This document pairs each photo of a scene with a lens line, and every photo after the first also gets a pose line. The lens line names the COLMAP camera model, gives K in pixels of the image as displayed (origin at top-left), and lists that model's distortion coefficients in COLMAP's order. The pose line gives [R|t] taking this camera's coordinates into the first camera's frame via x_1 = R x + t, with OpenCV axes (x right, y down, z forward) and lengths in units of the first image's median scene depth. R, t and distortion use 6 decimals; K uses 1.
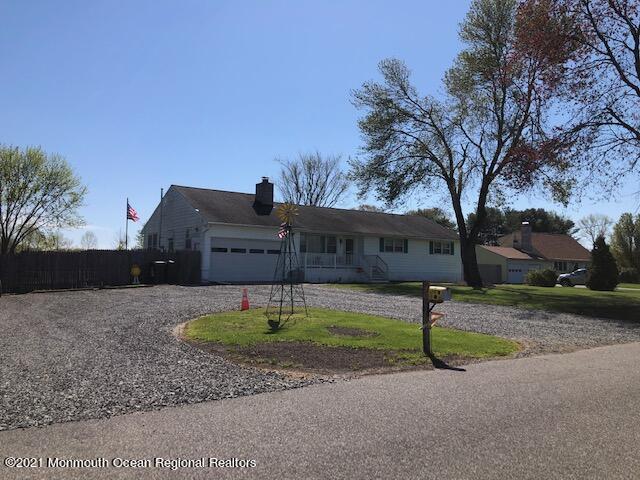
lens RADIAL K [[522.2, 0, 304.9], [0, 522.2, 234.3], [0, 0, 1]] dist [0.028846, -0.020635]
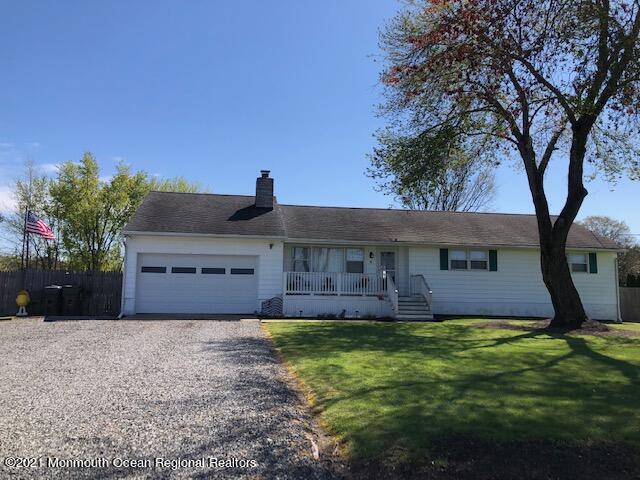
lens RADIAL K [[522.2, 0, 309.0], [0, 522.2, 229.9], [0, 0, 1]] dist [0.028846, -0.020635]
pose [[0.901630, -0.052764, -0.429278, 0.297928], [0.026852, 0.997445, -0.066201, 0.024832], [0.431674, 0.048162, 0.900743, 0.378560]]
